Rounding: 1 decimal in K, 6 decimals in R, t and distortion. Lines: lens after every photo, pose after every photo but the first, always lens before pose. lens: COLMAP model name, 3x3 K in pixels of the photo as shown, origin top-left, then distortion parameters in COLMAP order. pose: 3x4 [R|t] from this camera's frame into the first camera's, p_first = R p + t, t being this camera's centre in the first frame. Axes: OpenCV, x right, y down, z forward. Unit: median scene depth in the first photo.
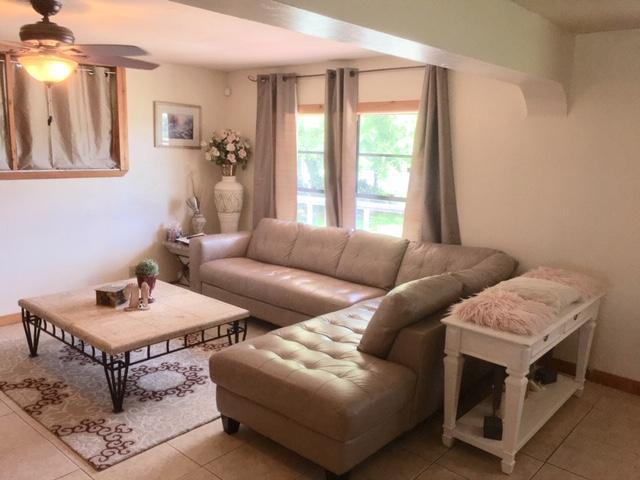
lens RADIAL K [[543.3, 0, 321.6], [0, 543.3, 236.1], [0, 0, 1]] dist [0.086829, -0.103131]
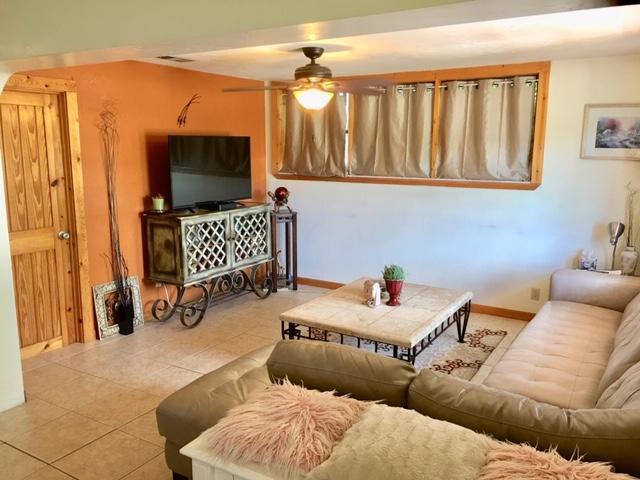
lens RADIAL K [[543.3, 0, 321.6], [0, 543.3, 236.1], [0, 0, 1]] dist [0.086829, -0.103131]
pose [[0.172642, 0.143186, -0.974522, 0.556830], [-0.168030, 0.979156, 0.114099, -0.088272], [0.970547, 0.144051, 0.193103, 0.544553]]
